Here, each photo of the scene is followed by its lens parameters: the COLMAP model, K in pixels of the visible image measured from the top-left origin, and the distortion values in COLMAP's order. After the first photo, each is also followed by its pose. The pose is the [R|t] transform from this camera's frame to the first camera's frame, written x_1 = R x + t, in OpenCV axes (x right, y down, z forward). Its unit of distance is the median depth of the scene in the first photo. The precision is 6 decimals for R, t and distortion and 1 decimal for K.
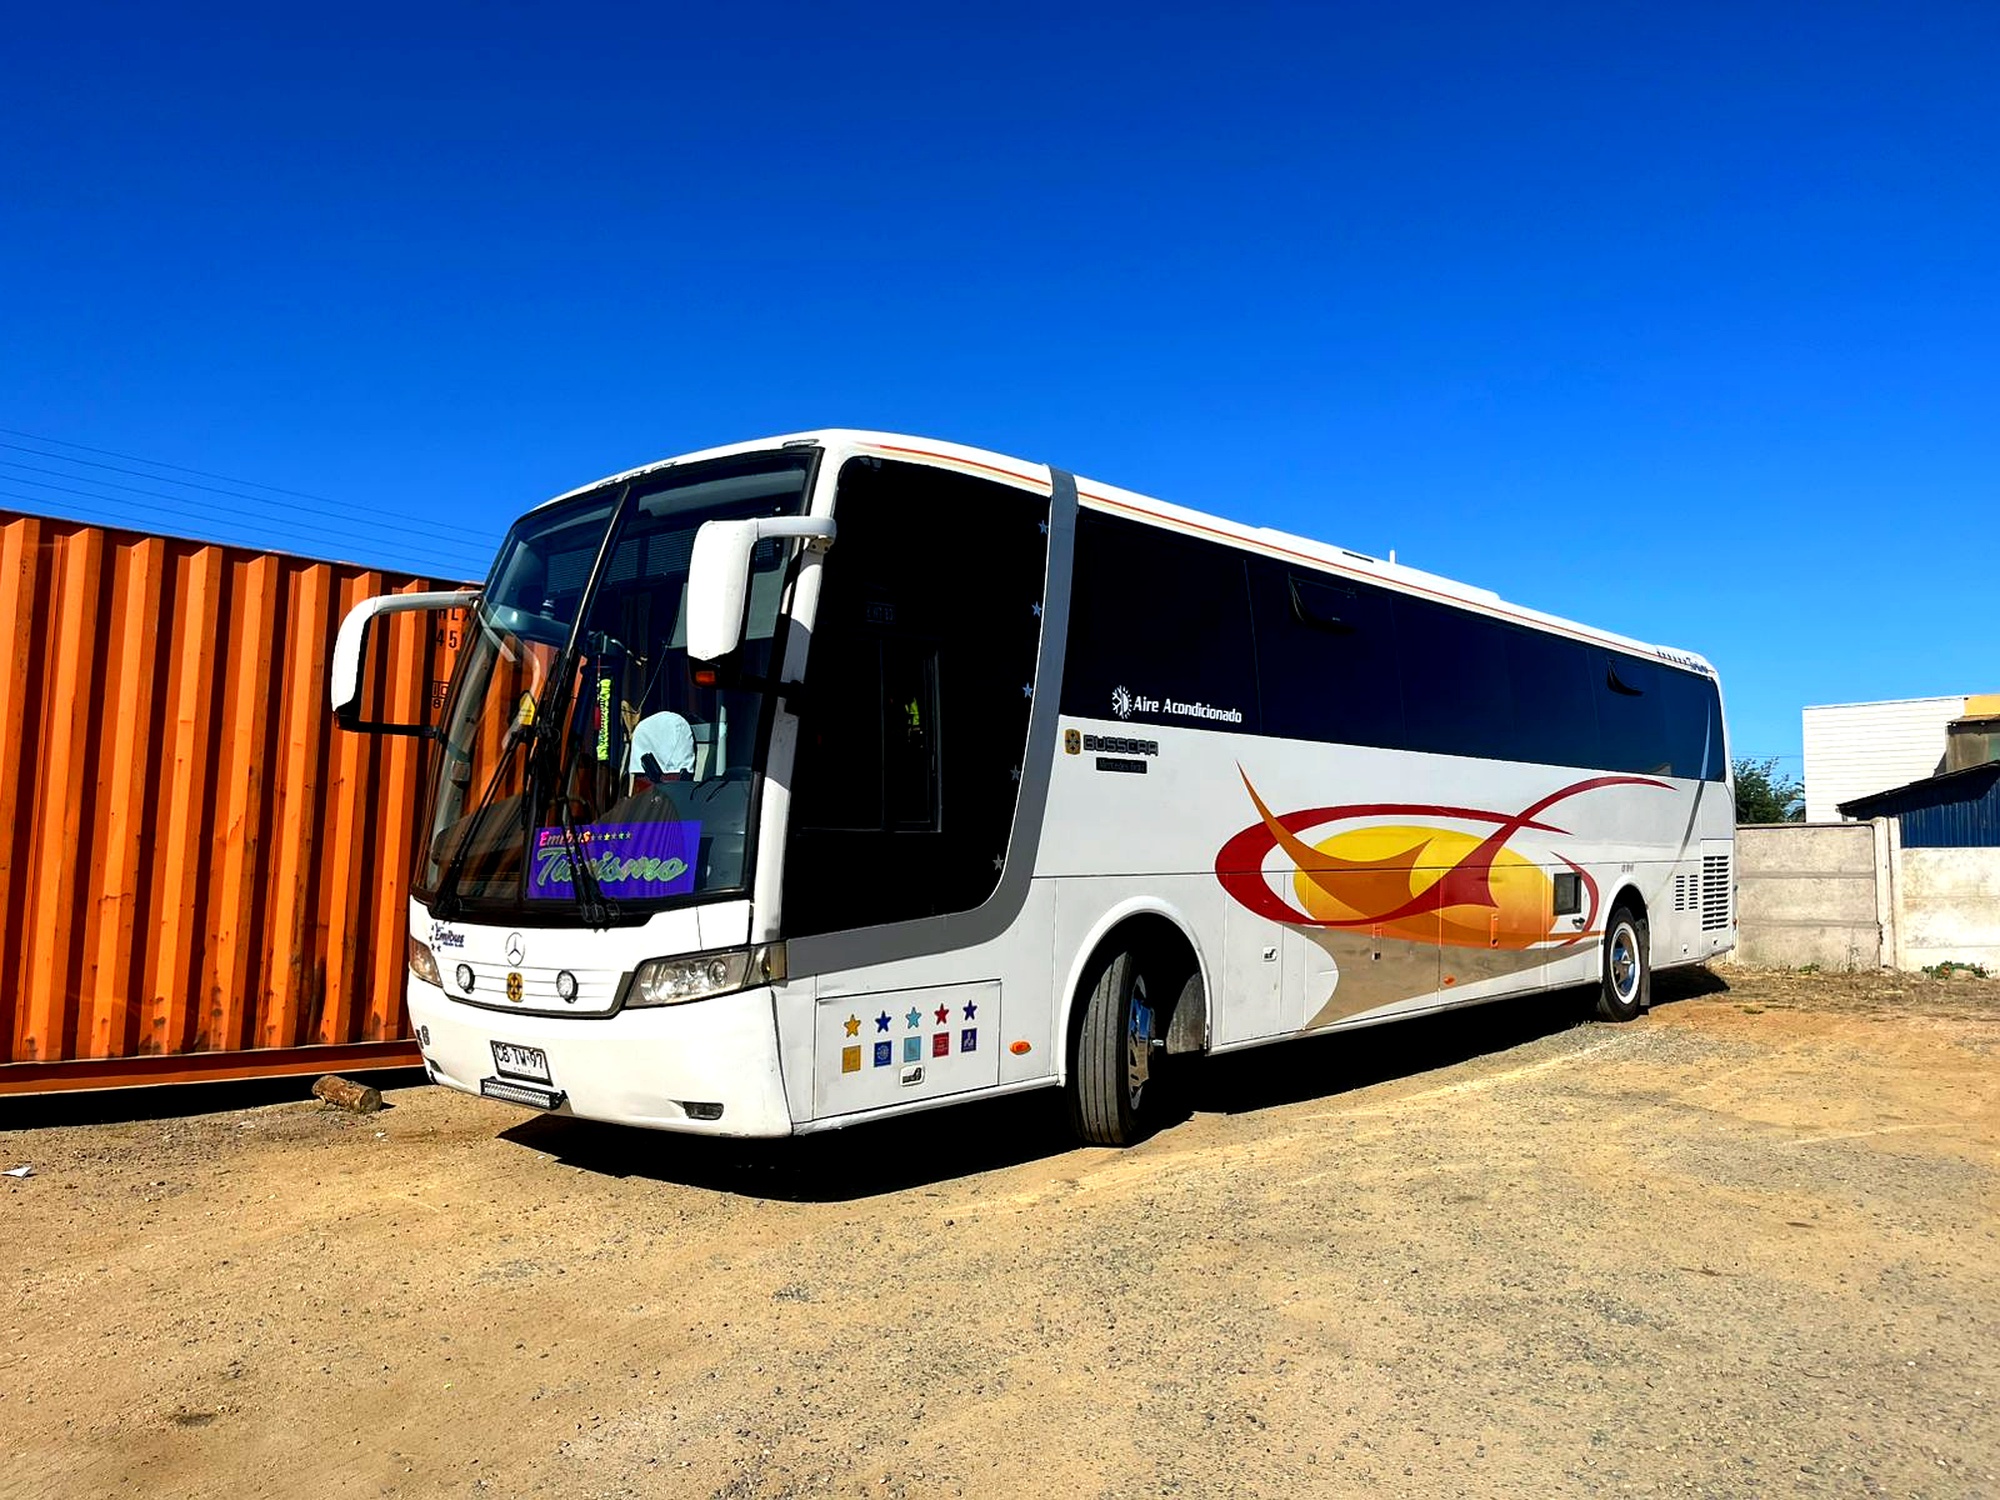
lens RADIAL K [[1430.0, 0, 991.1], [0, 1430.0, 802.0], [0, 0, 1]] dist [0.074527, -0.004184]
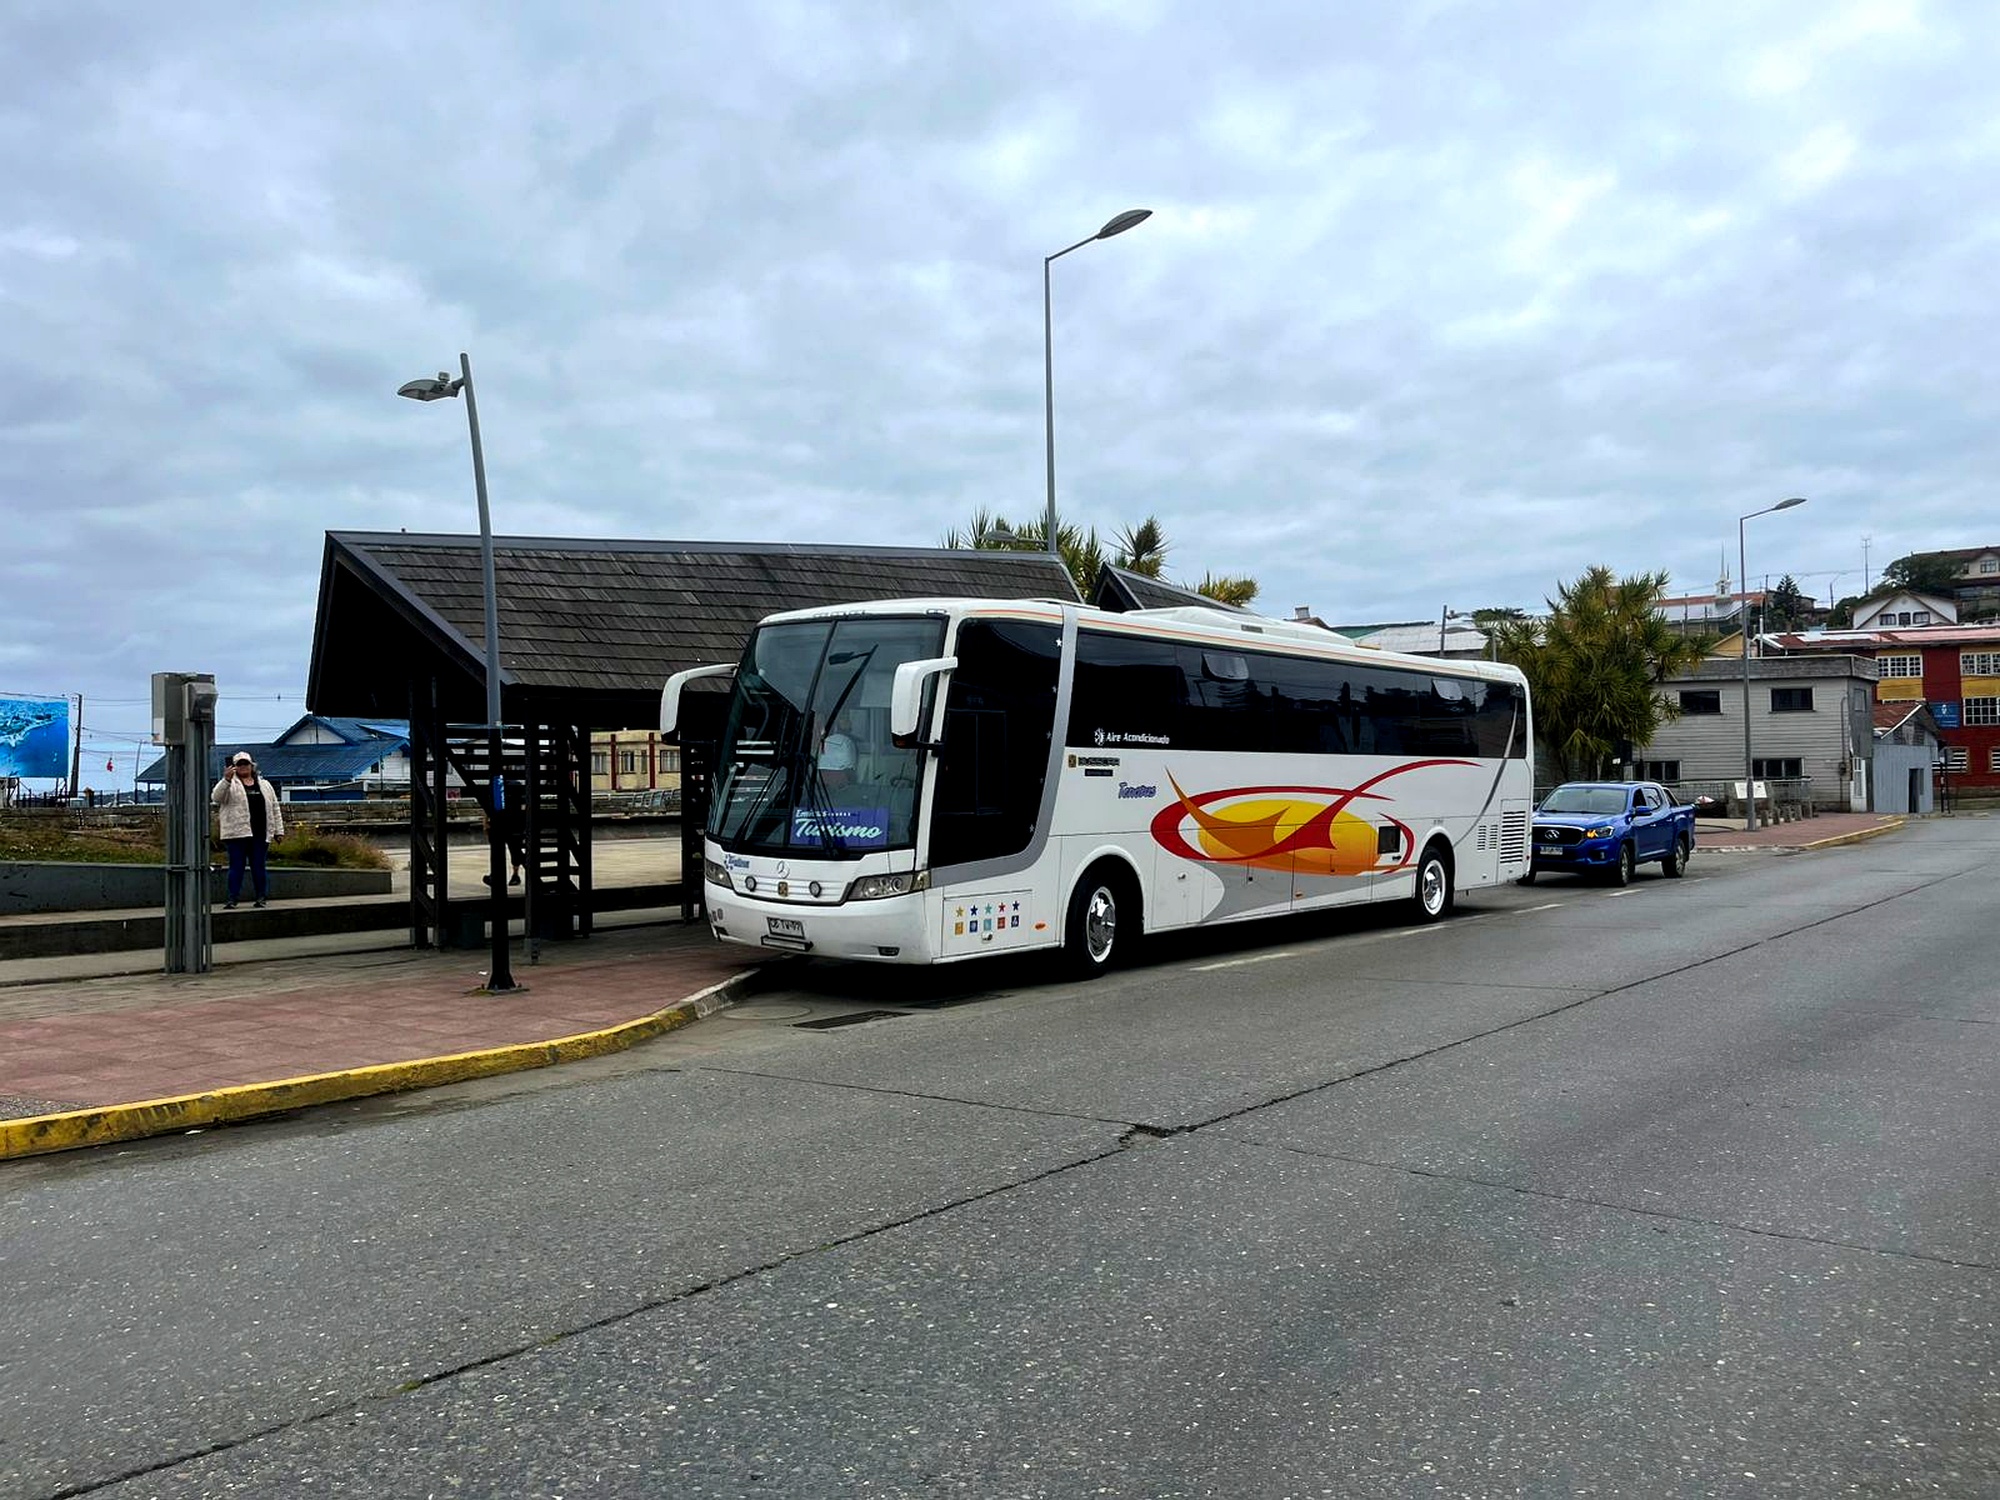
lens RADIAL K [[1536.1, 0, 1033.8], [0, 1536.1, 758.7], [0, 0, 1]] dist [0.050481, -0.000978]
pose [[0.998702, 0.020116, 0.046797, -0.084259], [-0.021790, 0.999131, 0.035537, -0.114335], [-0.046042, -0.036511, 0.998272, -0.960642]]
